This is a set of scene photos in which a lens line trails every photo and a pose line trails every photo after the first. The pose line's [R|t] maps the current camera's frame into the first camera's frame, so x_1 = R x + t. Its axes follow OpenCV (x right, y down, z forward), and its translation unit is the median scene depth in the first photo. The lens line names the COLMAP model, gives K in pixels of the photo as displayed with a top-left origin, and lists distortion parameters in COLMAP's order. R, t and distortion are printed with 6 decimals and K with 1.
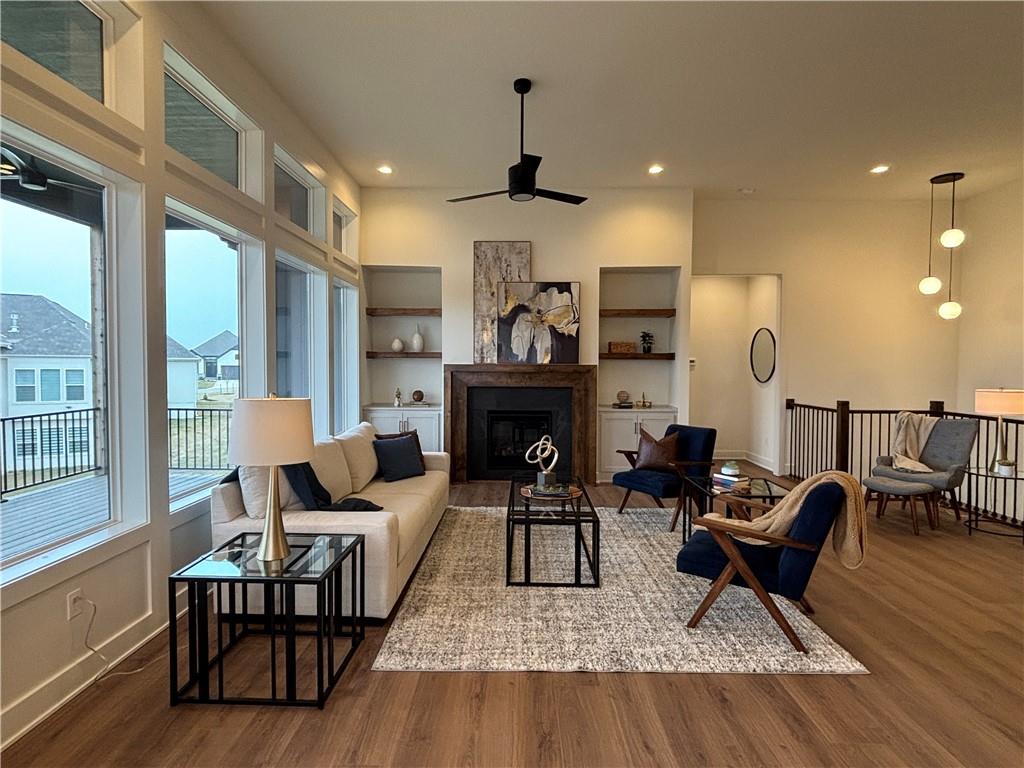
lens RADIAL K [[543.1, 0, 518.8], [0, 543.1, 384.0], [0, 0, 1]] dist [0.039231, -0.007201]
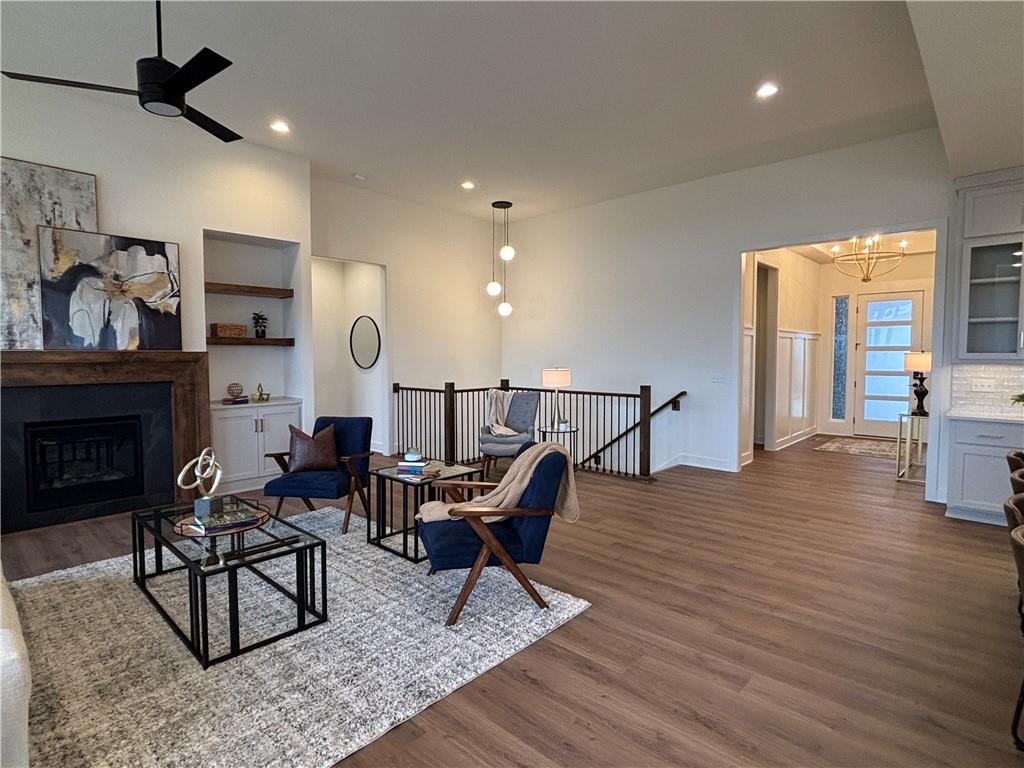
lens RADIAL K [[543.1, 0, 513.2], [0, 543.1, 377.2], [0, 0, 1]] dist [0.039231, -0.007201]
pose [[0.690371, -0.039536, 0.722374, -0.154254], [0.032019, 0.999197, 0.024086, -0.003432], [-0.722747, 0.006501, 0.691083, 0.141784]]
